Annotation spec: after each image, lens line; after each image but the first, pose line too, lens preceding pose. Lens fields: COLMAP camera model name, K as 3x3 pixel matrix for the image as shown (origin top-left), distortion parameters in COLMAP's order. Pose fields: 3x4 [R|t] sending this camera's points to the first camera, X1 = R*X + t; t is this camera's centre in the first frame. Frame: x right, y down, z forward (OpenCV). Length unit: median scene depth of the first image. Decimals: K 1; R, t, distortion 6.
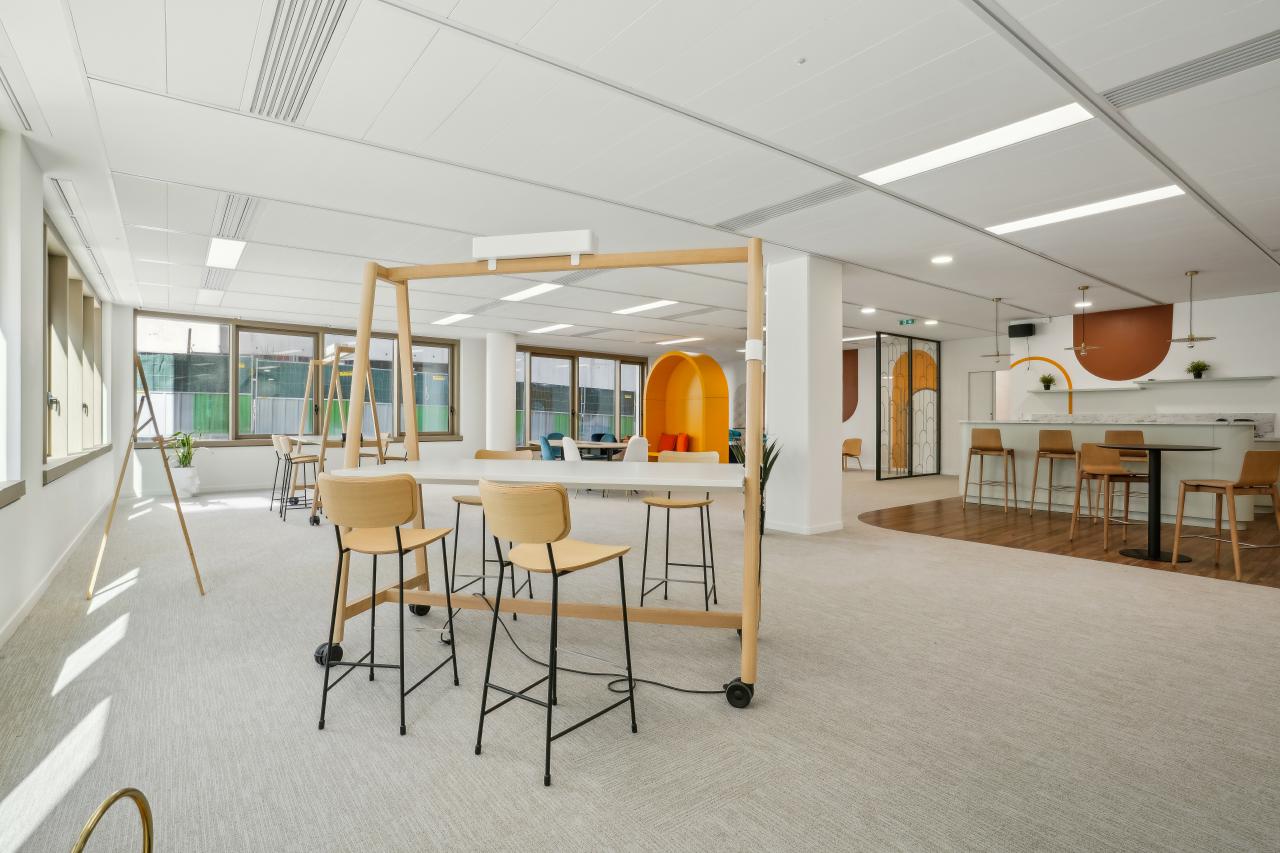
lens RADIAL K [[591.1, 0, 640.0], [0, 591.1, 426.5], [0, 0, 1]] dist [-0.002274, -0.000236]
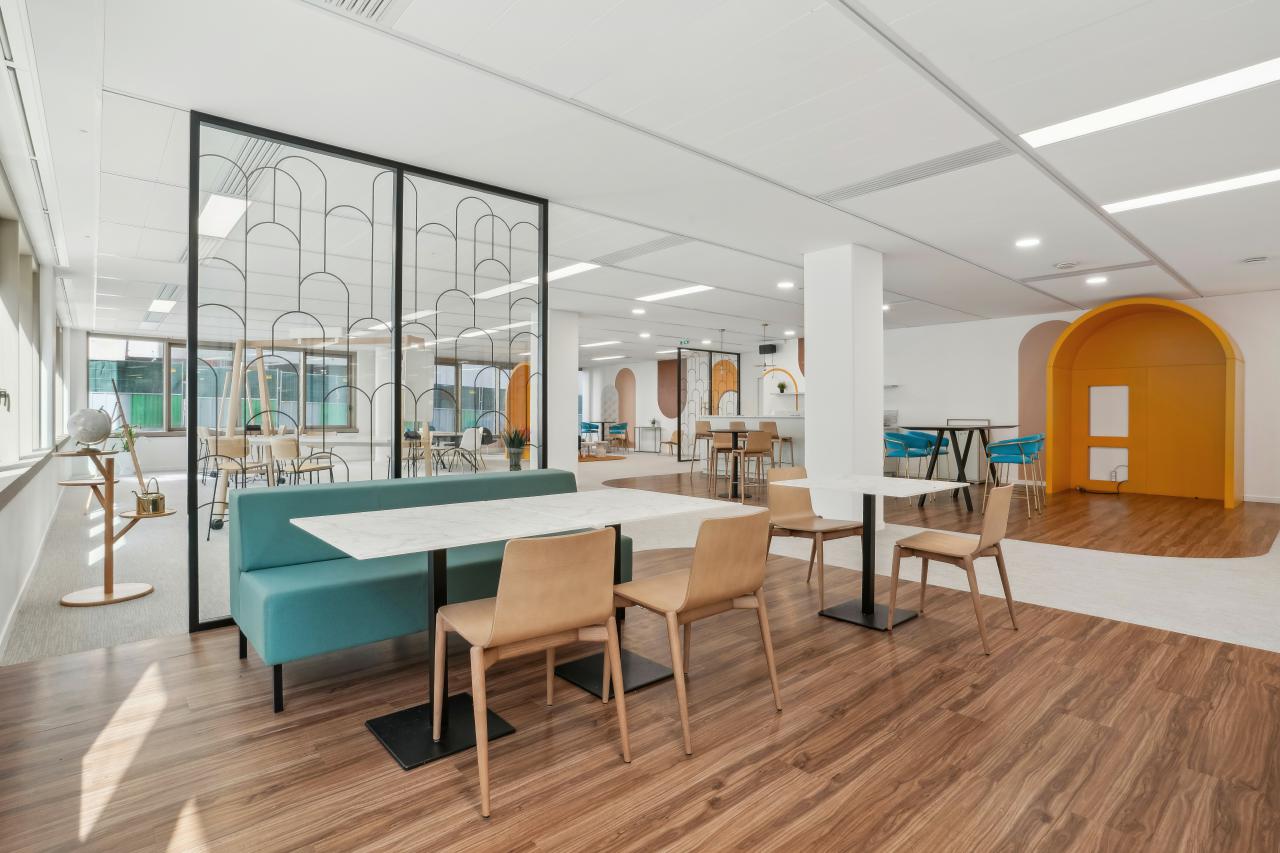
lens RADIAL K [[630.4, 0, 640.7], [0, 630.4, 418.9], [0, 0, 1]] dist [-0.002402, 0.013471]
pose [[0.999047, -0.002473, 0.043571, 0.300634], [0.002694, 0.999984, -0.005011, 0.004790], [-0.043558, 0.005124, 0.999038, -0.447717]]
